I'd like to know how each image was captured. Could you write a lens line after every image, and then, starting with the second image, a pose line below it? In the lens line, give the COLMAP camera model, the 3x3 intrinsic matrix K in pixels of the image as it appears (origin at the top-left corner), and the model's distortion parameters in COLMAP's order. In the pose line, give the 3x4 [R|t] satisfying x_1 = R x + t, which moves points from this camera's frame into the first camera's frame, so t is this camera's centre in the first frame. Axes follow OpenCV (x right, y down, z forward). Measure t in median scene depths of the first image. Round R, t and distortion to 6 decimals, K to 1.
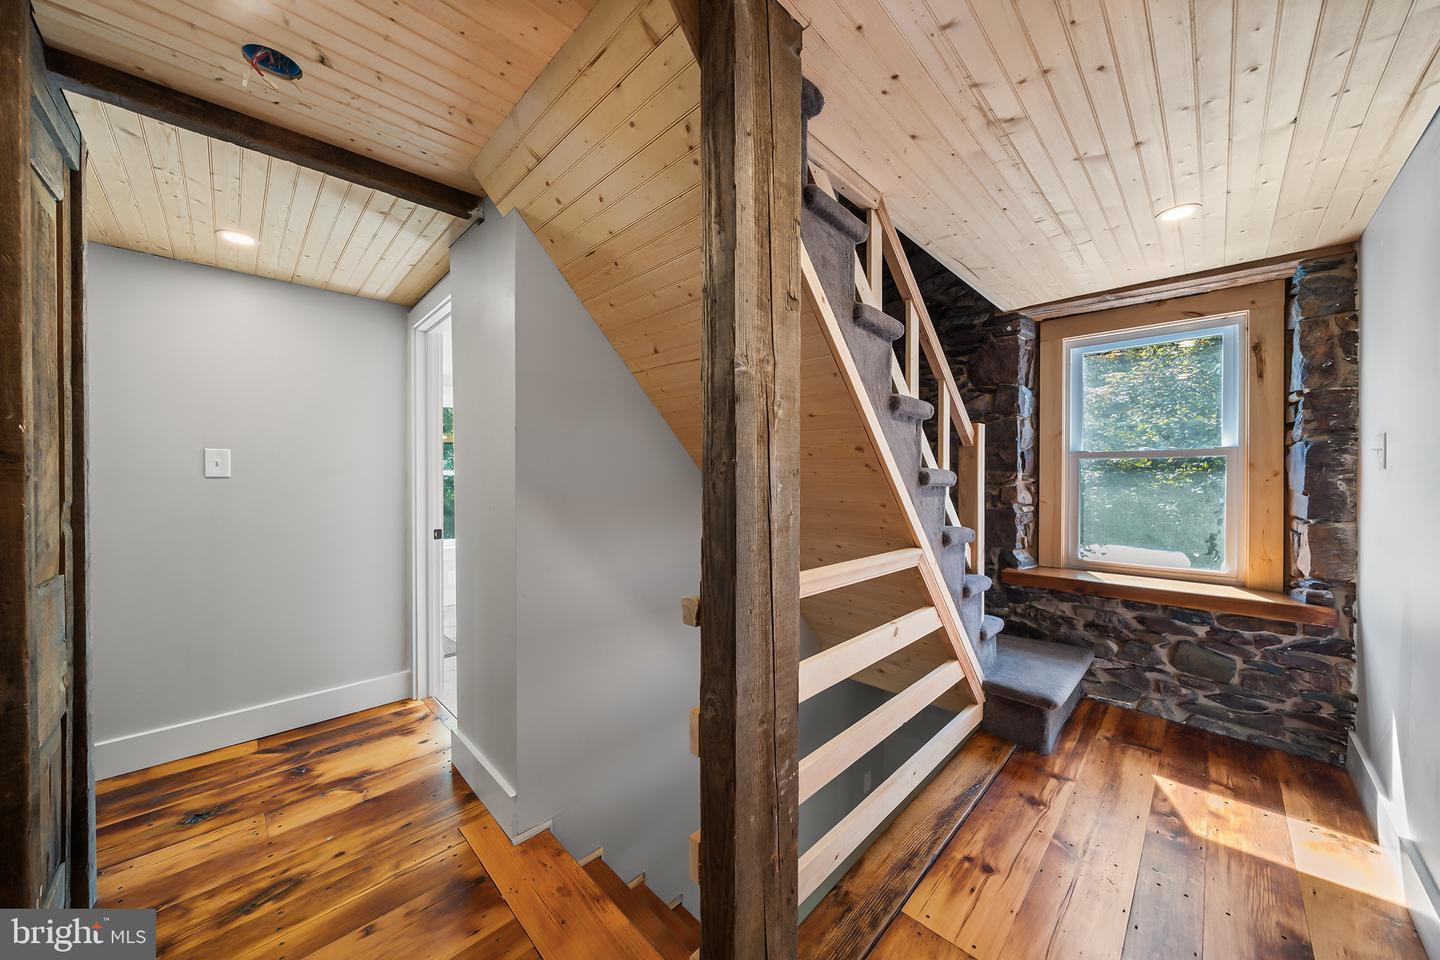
lens RADIAL K [[499.1, 0, 721.4], [0, 499.1, 481.9], [0, 0, 1]] dist [-0.002564, -0.000151]
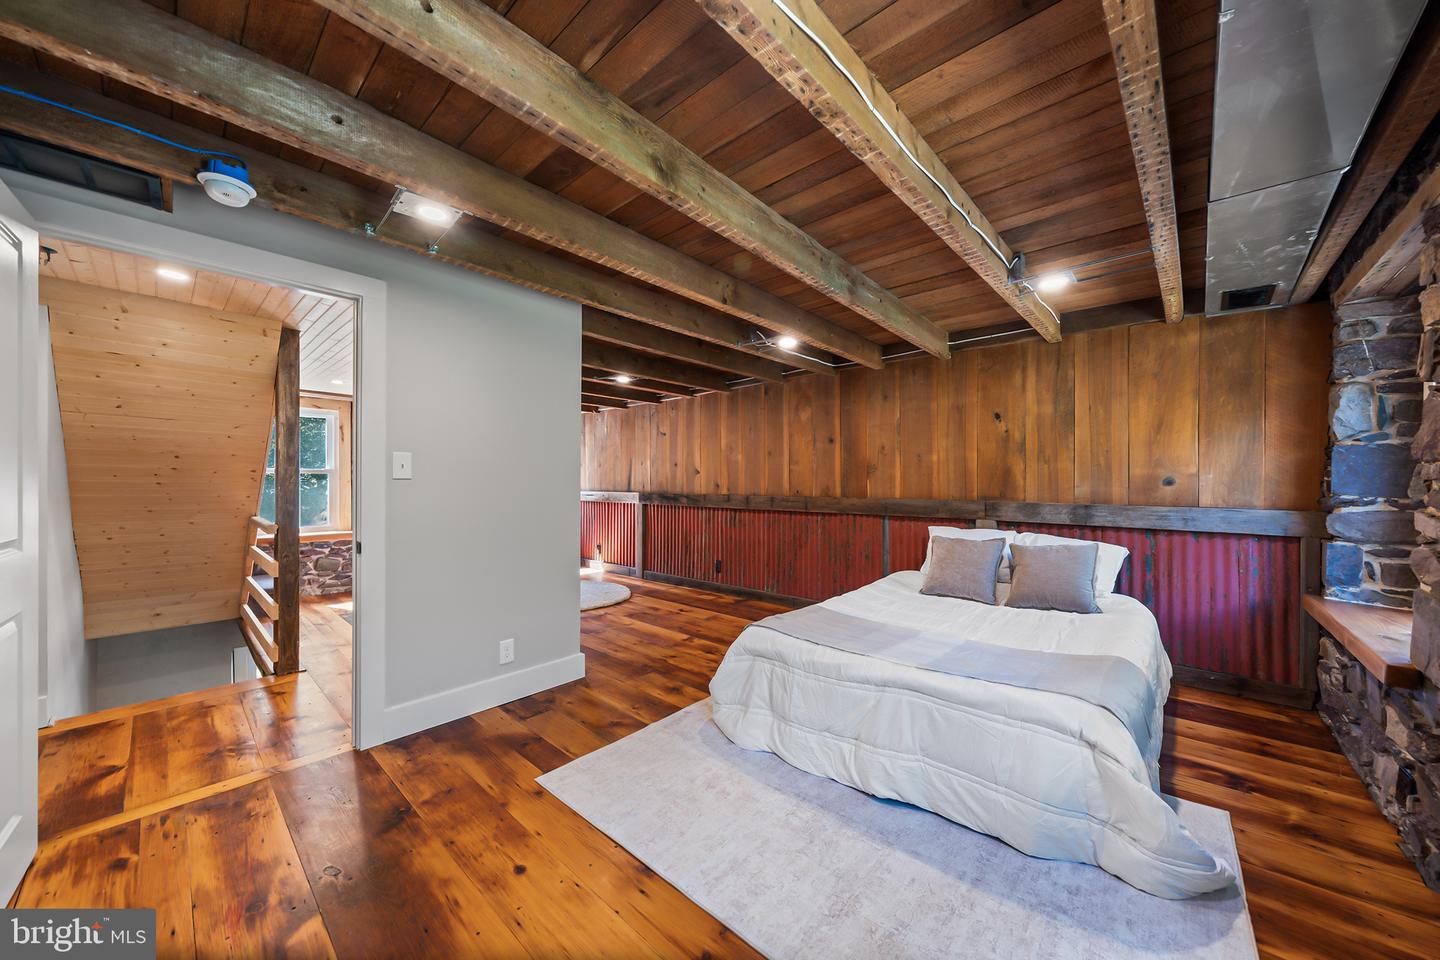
lens RADIAL K [[540.9, 0, 721.3], [0, 540.9, 481.2], [0, 0, 1]] dist [-0.000449, -0.000873]
pose [[-0.028314, 0.000933, 0.999599, -1.528215], [0.013748, 0.999905, -0.000544, 0.009010], [-0.999505, 0.013727, -0.028324, -0.720034]]
